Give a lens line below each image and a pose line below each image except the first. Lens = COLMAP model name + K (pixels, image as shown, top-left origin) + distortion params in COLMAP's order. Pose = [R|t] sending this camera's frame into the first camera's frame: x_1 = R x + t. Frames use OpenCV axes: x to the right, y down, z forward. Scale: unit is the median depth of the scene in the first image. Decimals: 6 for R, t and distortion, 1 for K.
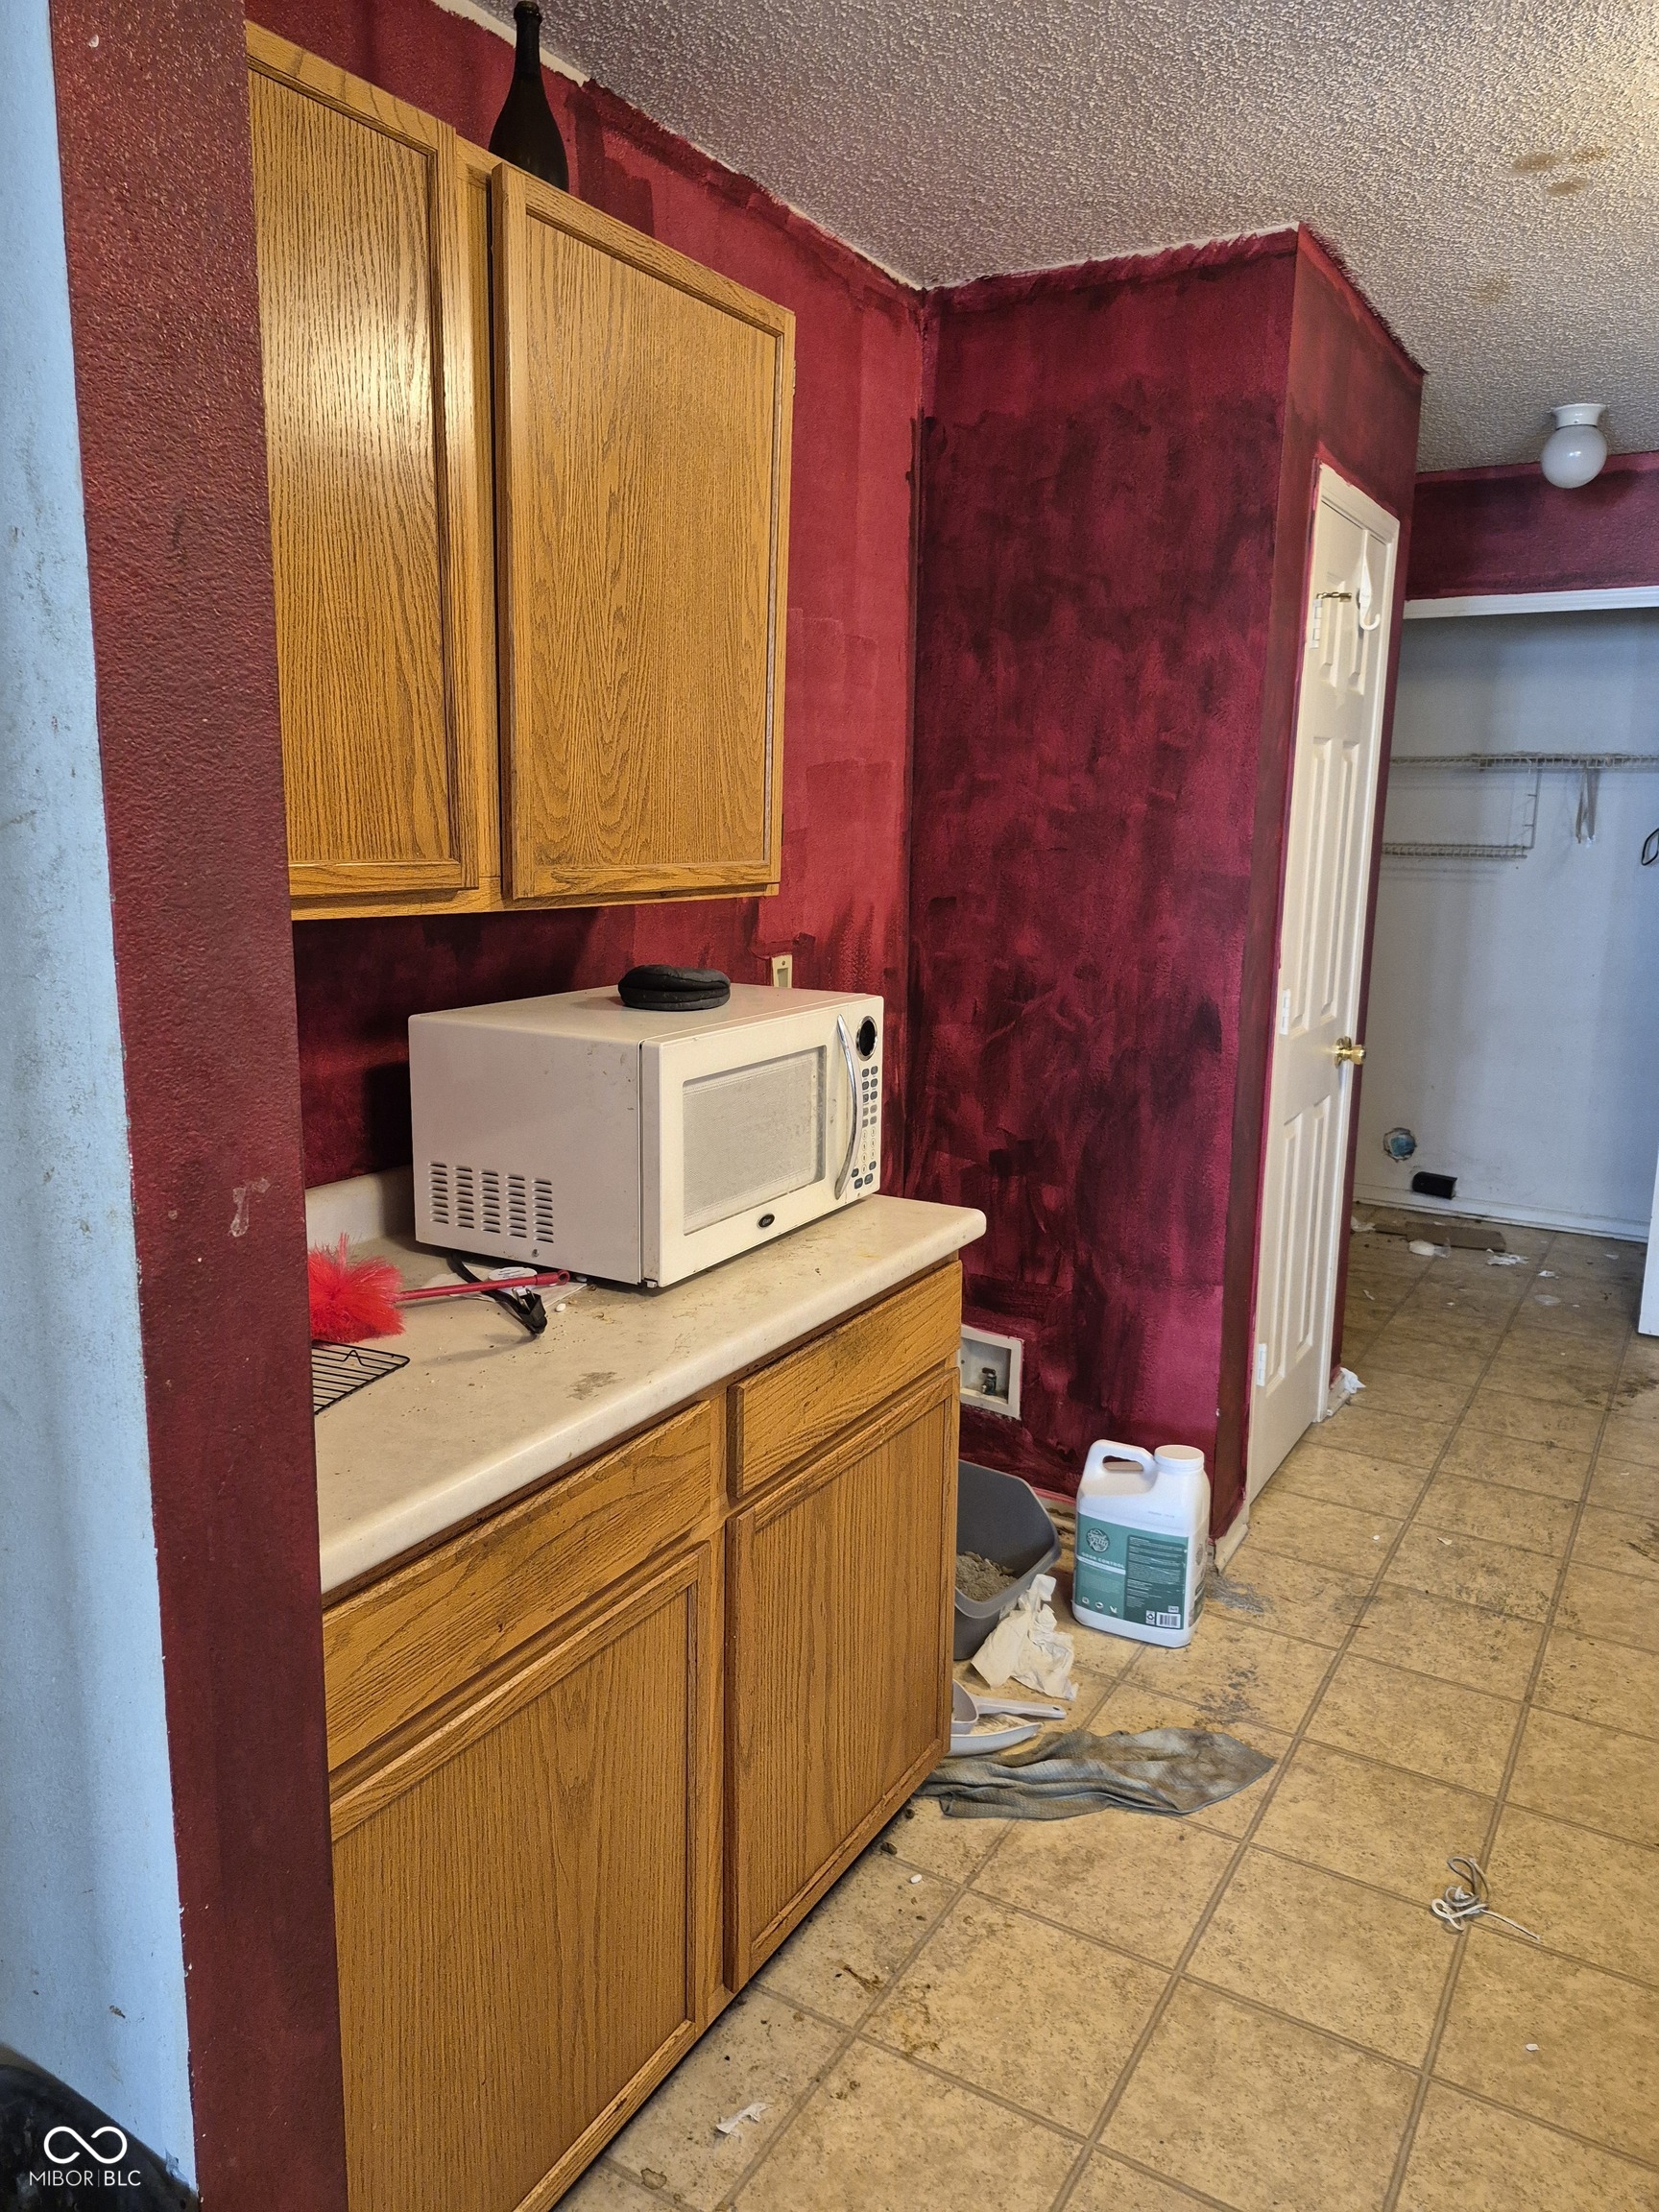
lens RADIAL K [[1524.1, 0, 836.0], [0, 1524.1, 1099.0], [0, 0, 1]] dist [0.113790, -0.157699]
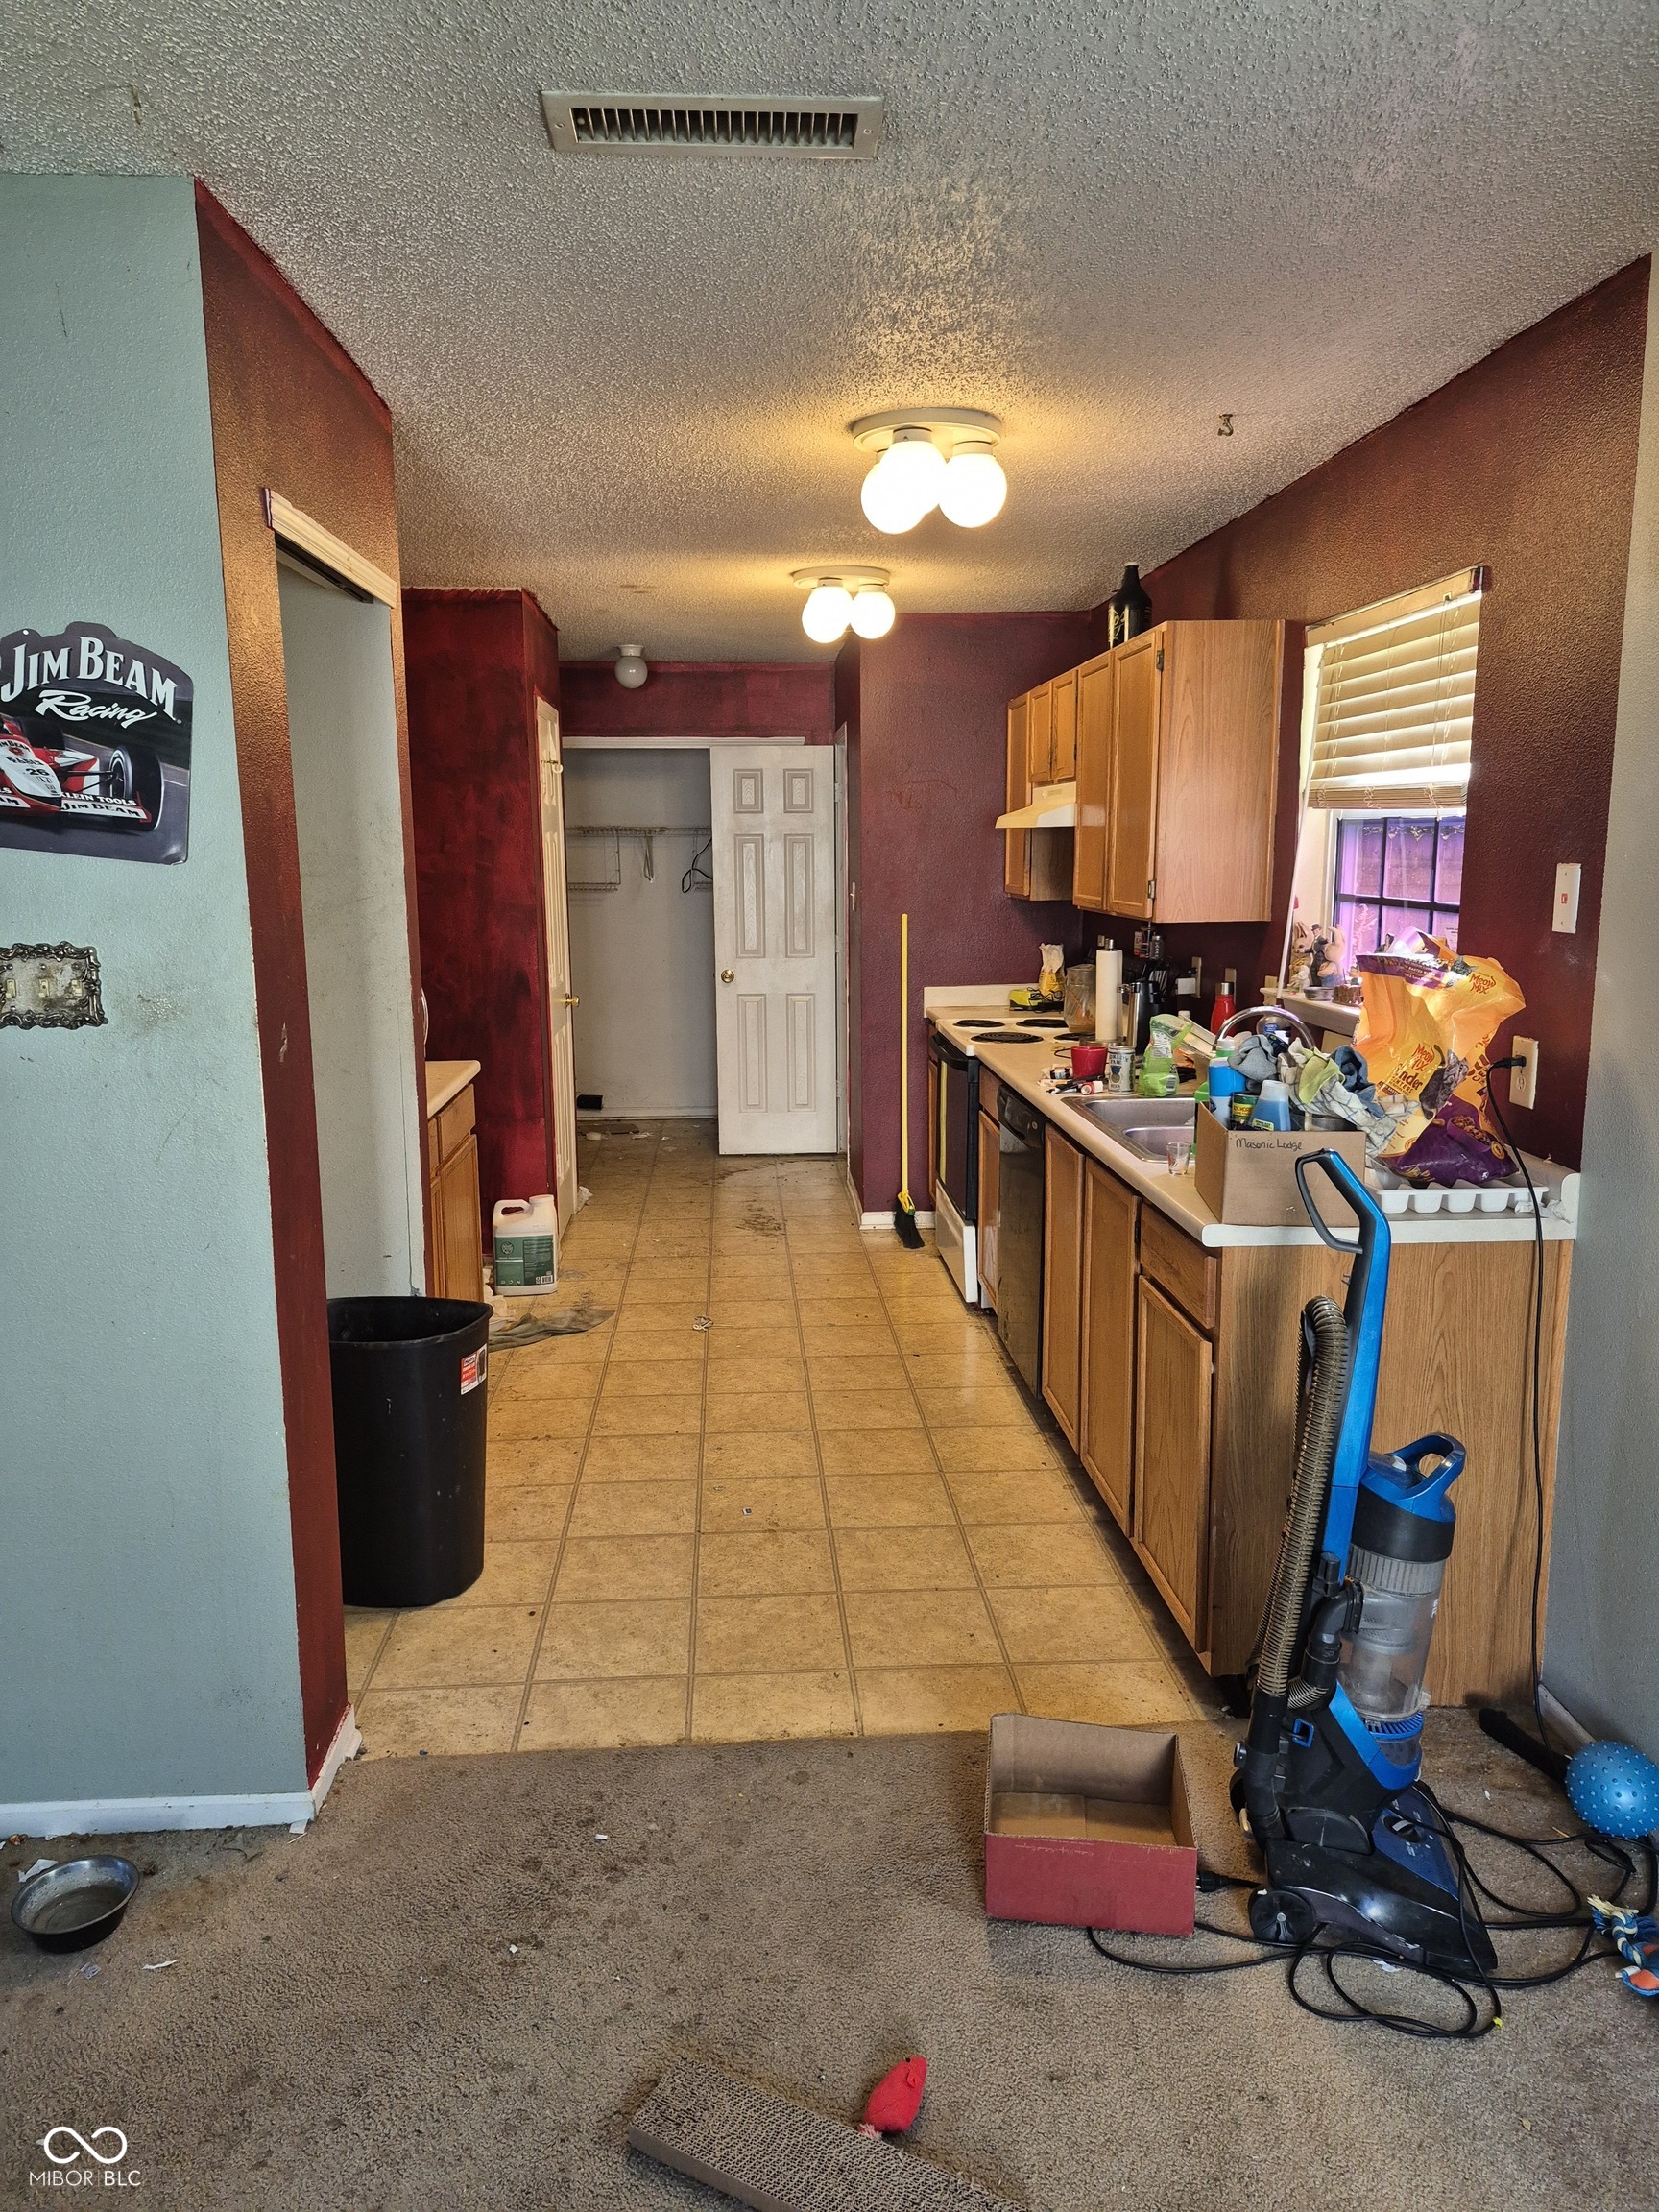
lens RADIAL K [[1524.1, 0, 836.0], [0, 1524.1, 1099.0], [0, 0, 1]] dist [0.113790, -0.157699]
pose [[0.821845, -0.112025, 0.558589, -0.523319], [0.124108, 0.992134, 0.016373, 0.114397], [-0.556029, 0.055870, 0.829283, -0.805093]]
